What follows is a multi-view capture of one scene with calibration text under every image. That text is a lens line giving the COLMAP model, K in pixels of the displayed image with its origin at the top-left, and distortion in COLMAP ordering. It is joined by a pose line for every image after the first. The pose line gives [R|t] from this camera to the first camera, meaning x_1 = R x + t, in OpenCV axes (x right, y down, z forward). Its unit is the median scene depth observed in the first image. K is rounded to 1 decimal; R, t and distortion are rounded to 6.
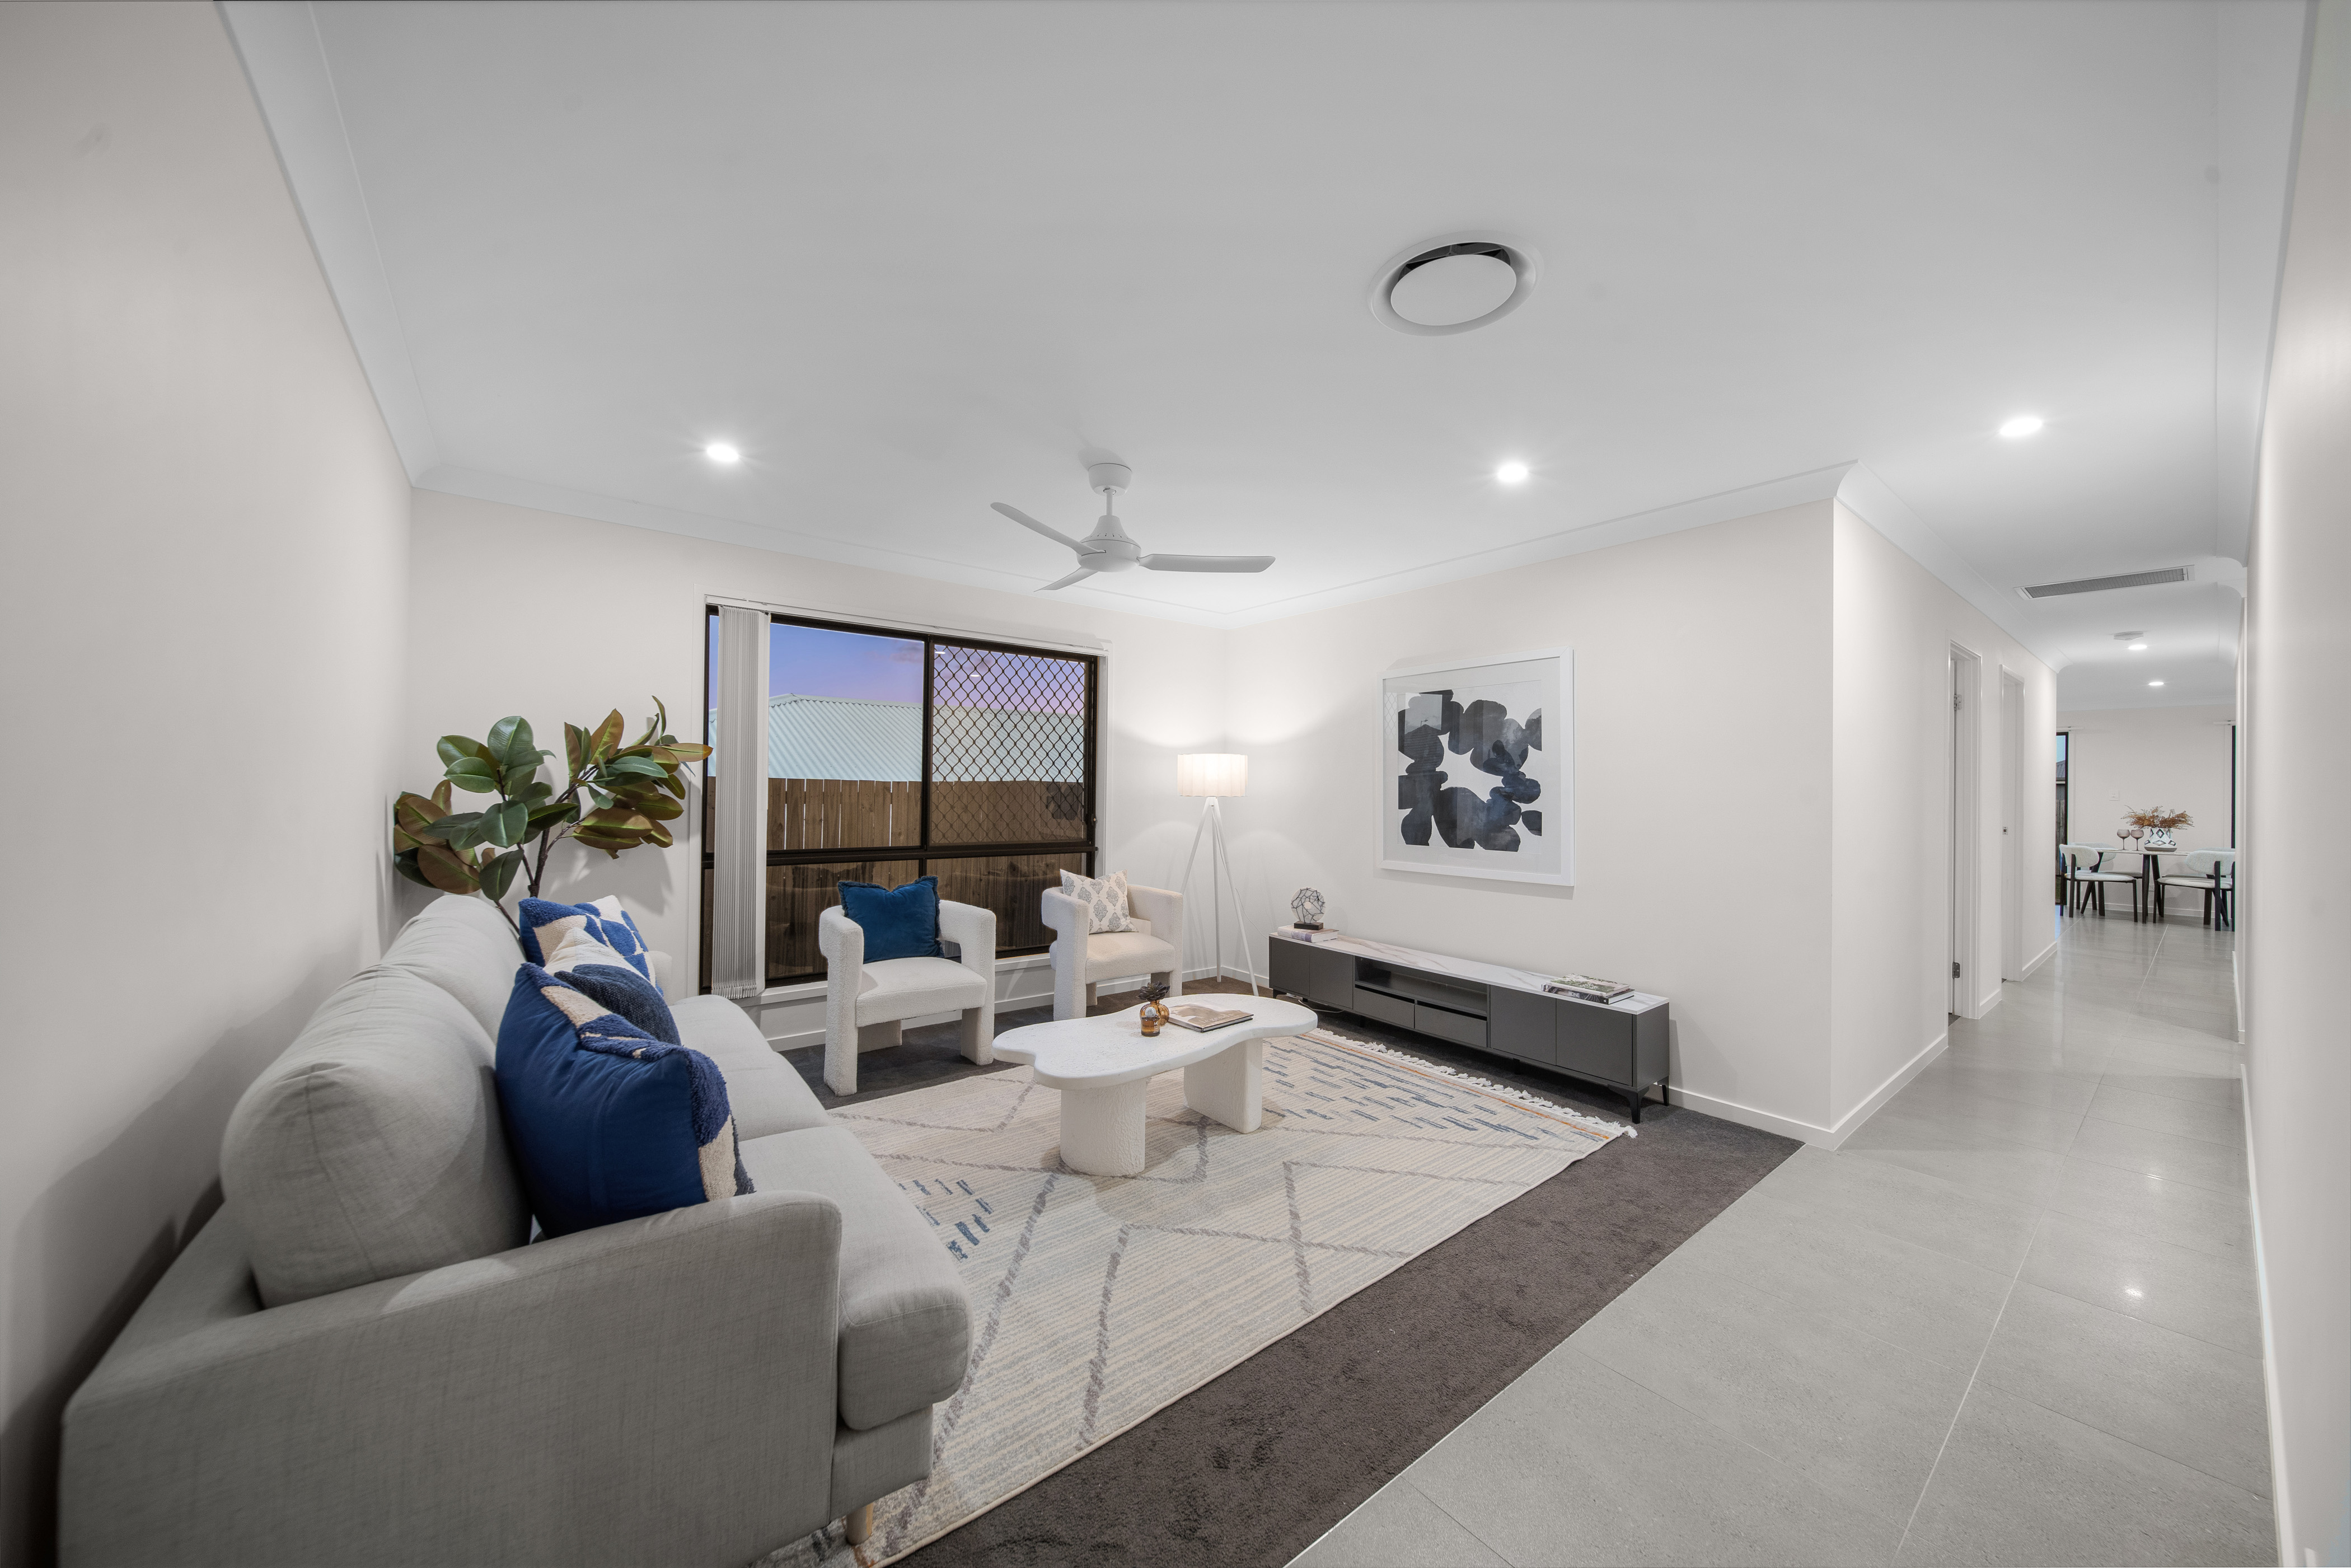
lens RADIAL K [[822.1, 0, 1179.5], [0, 822.1, 778.4], [0, 0, 1]] dist [-0.001527, -0.000097]
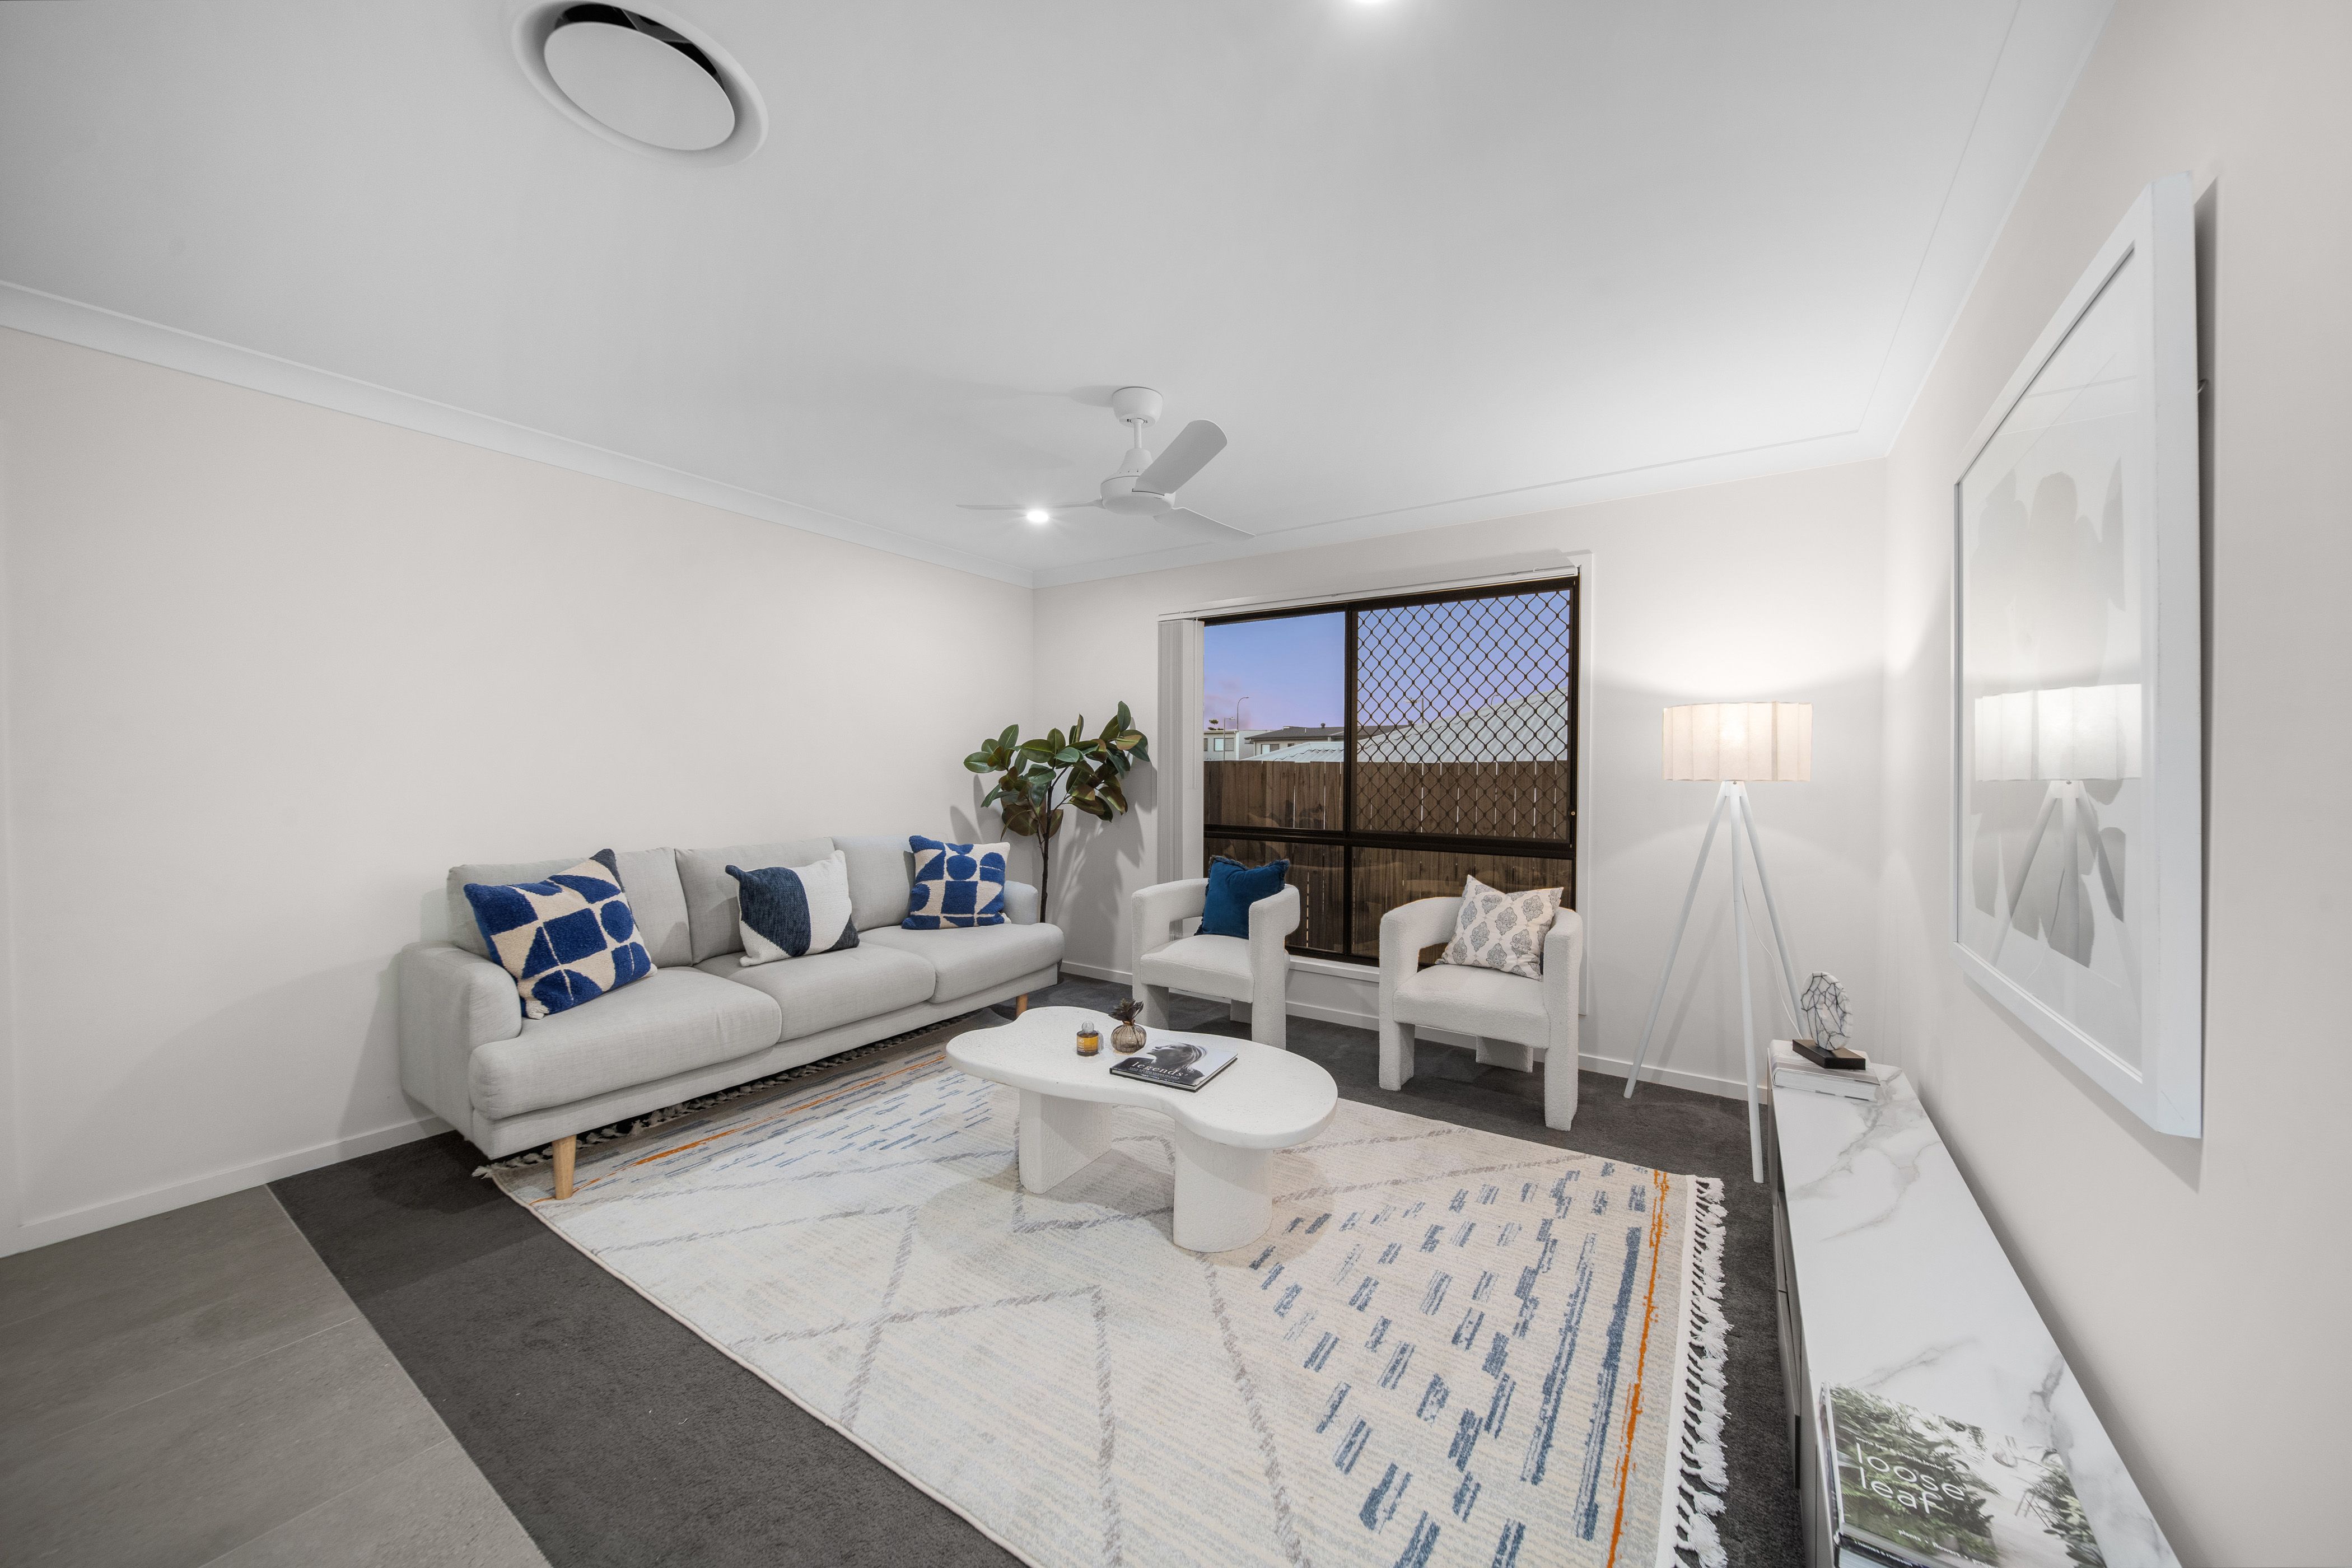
lens RADIAL K [[822.4, 0, 1180.0], [0, 822.4, 778.4], [0, 0, 1]] dist [-0.001527, -0.000097]
pose [[0.312306, 0.003890, -0.949974, 0.612814], [0.012305, 0.999891, 0.008140, 0.014563], [0.949902, -0.014232, 0.312224, 0.629260]]
